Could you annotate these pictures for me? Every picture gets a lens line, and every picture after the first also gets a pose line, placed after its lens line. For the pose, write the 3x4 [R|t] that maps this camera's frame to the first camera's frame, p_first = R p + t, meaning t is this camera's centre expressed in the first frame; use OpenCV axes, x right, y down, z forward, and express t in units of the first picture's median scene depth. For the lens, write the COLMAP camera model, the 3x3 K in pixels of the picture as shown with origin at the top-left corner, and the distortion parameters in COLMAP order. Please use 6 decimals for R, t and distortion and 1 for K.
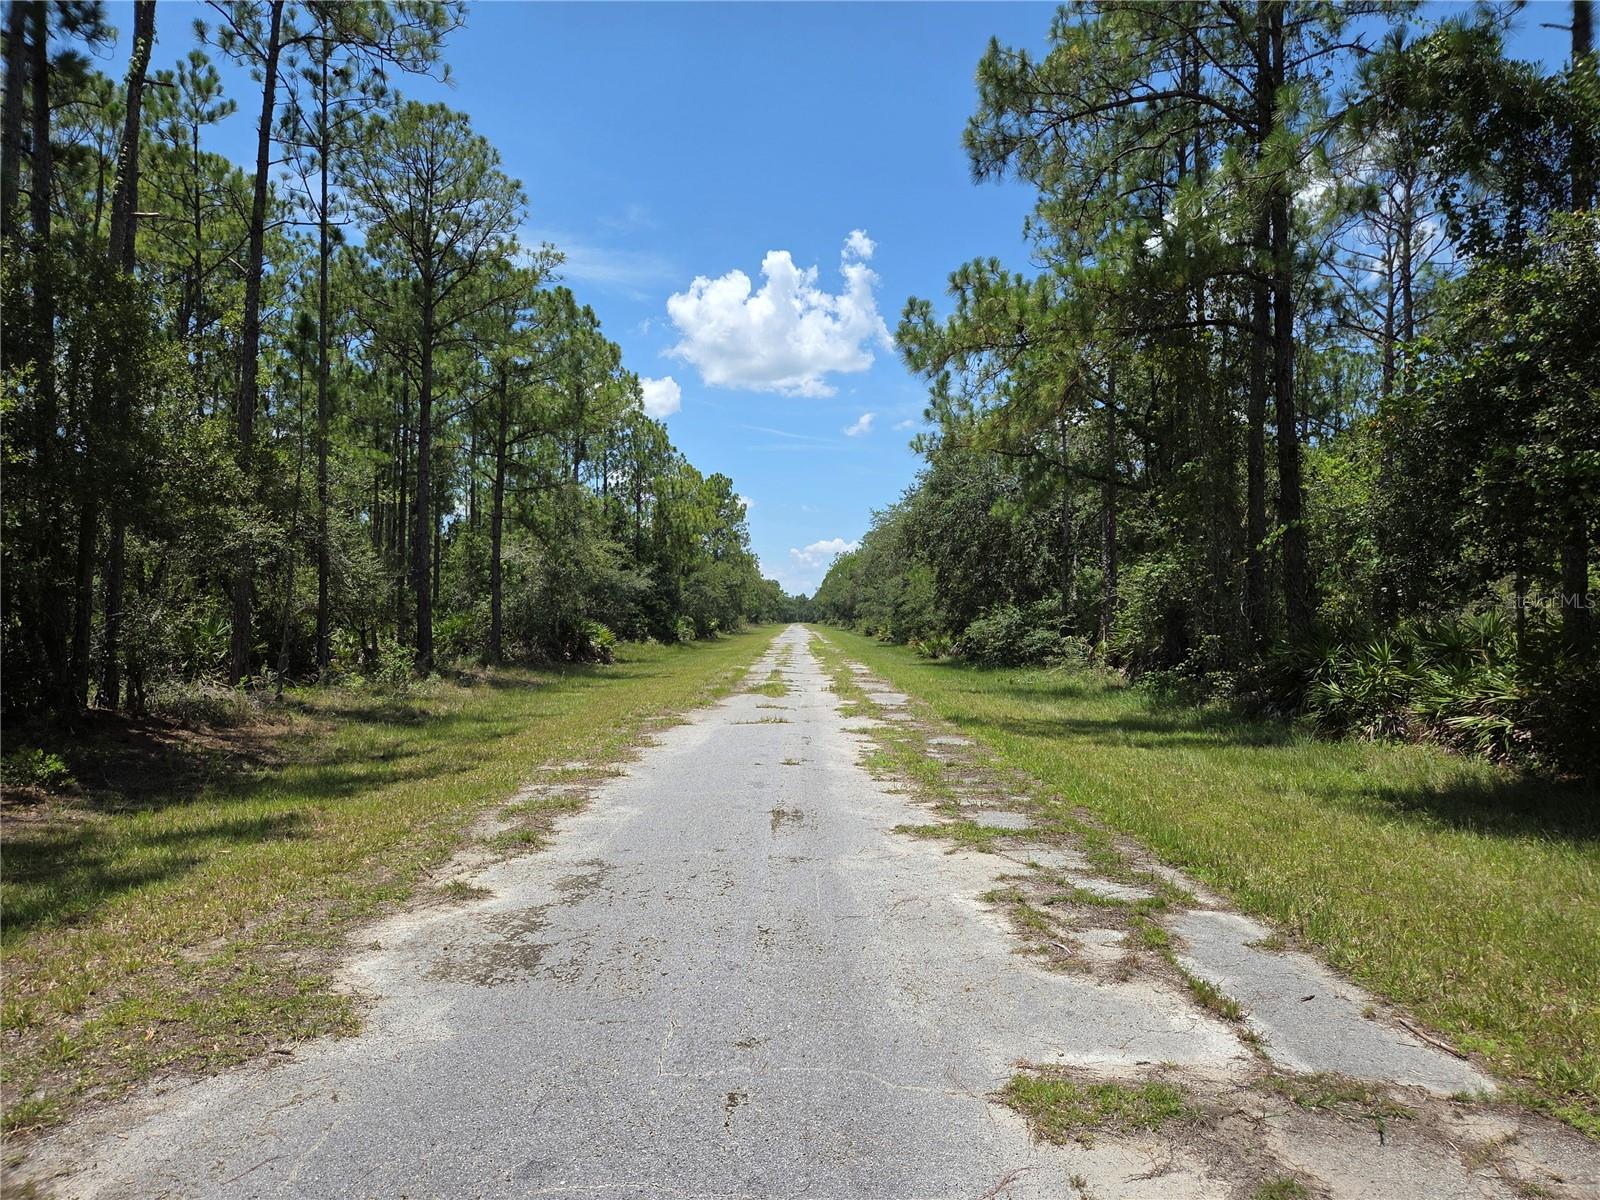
lens RADIAL K [[1077.0, 0, 799.8], [0, 1077.0, 601.0], [0, 0, 1]] dist [0.059505, -0.051375]
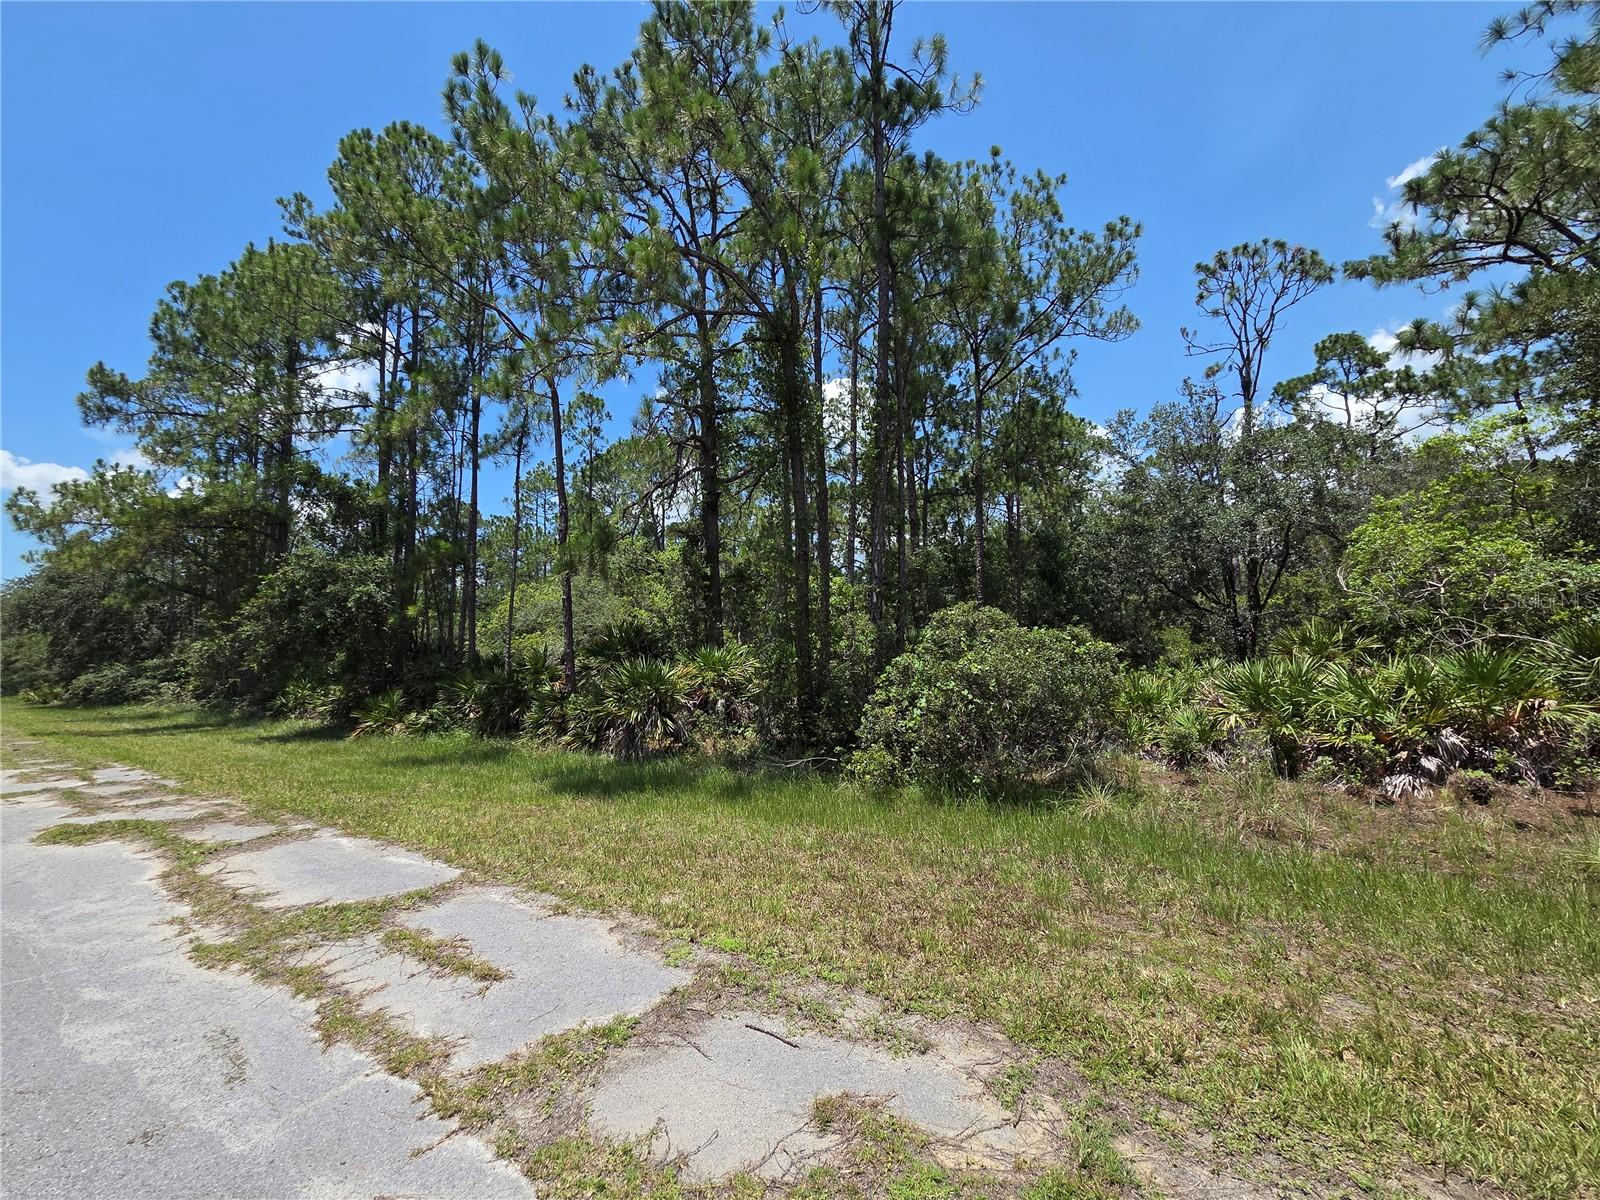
lens RADIAL K [[651.1, 0, 797.6], [0, 651.1, 594.3], [0, 0, 1]] dist [-0.000311, 0.000633]
pose [[0.570929, 0.064973, 0.818424, -0.015439], [0.008309, 0.996355, -0.084895, -0.007550], [-0.820957, 0.055269, 0.568308, -0.329045]]
